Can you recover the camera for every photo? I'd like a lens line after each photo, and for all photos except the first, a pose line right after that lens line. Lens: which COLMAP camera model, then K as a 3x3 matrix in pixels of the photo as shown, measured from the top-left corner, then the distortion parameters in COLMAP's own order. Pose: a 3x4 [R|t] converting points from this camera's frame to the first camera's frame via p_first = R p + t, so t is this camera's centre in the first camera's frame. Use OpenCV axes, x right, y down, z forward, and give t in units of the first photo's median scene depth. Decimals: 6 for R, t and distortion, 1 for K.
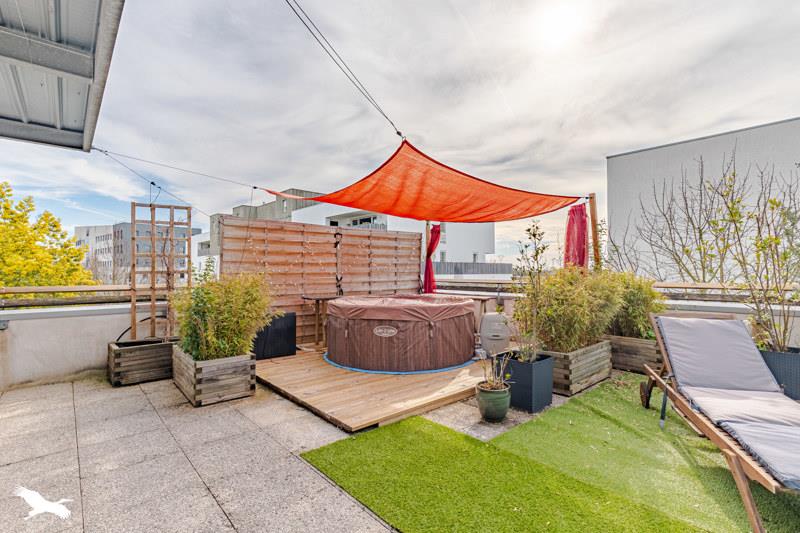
lens RADIAL K [[377.6, 0, 401.6], [0, 377.6, 262.5], [0, 0, 1]] dist [0.002661, 0.000112]
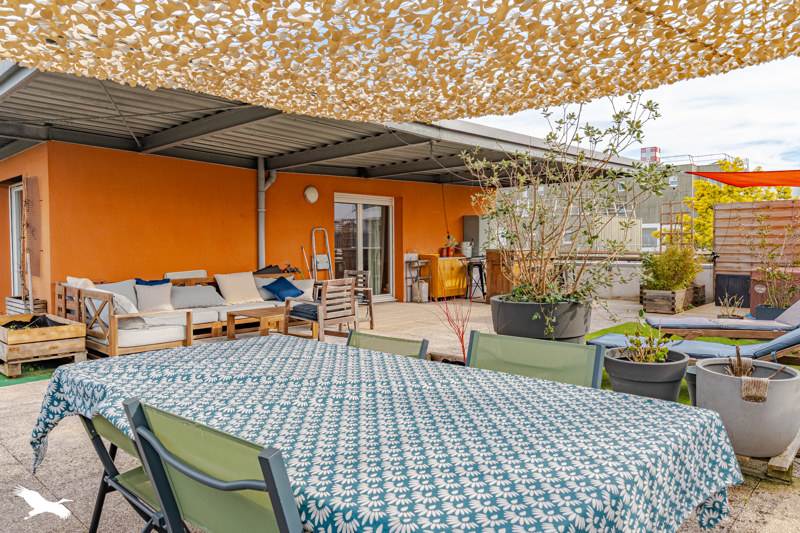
lens RADIAL K [[543.4, 0, 400.0], [0, 543.4, 266.5], [0, 0, 1]] dist [-0.001110, 0.000452]
pose [[0.097391, 0.043120, -0.994312, 1.576747], [0.030155, 0.998474, 0.046254, -0.021306], [0.994789, -0.034488, 0.095943, -0.399725]]
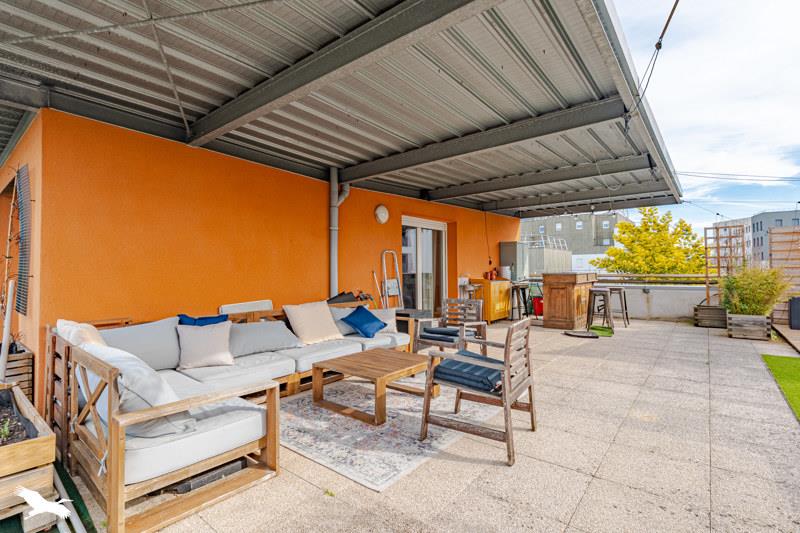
lens RADIAL K [[377.6, 0, 401.6], [0, 377.6, 262.5], [0, 0, 1]] dist [0.002661, 0.000112]
pose [[0.162358, -0.018785, -0.986553, 0.787921], [0.033088, 0.999360, -0.013583, -0.018809], [0.986177, -0.030437, 0.162875, -0.680761]]
